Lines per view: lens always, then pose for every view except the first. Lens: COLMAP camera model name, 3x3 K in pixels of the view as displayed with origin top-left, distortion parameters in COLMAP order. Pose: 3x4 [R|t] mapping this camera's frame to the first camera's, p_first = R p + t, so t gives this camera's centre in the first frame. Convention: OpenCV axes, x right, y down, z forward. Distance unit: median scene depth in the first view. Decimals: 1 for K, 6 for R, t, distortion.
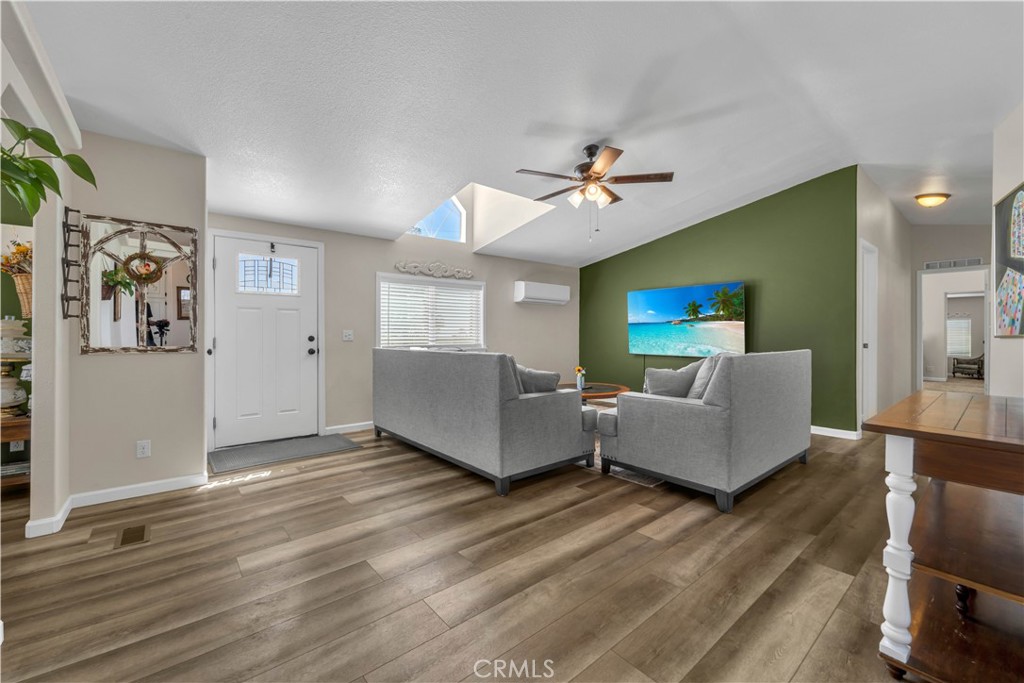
lens RADIAL K [[413.8, 0, 495.5], [0, 413.8, 339.7], [0, 0, 1]] dist [0.008280, -0.002136]
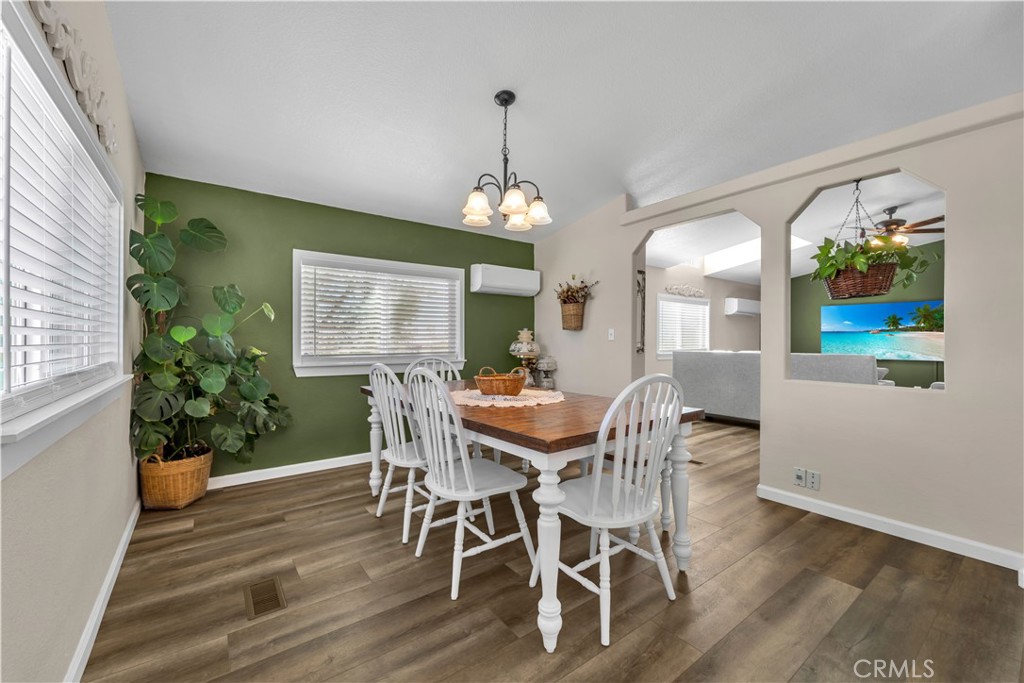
lens RADIAL K [[413.8, 0, 506.6], [0, 413.8, 331.8], [0, 0, 1]] dist [0.008280, -0.002136]
pose [[0.999012, 0.004007, -0.044256, -0.648666], [-0.005443, 0.999461, -0.032362, 0.003555], [0.044102, 0.032571, 0.998496, -0.303270]]
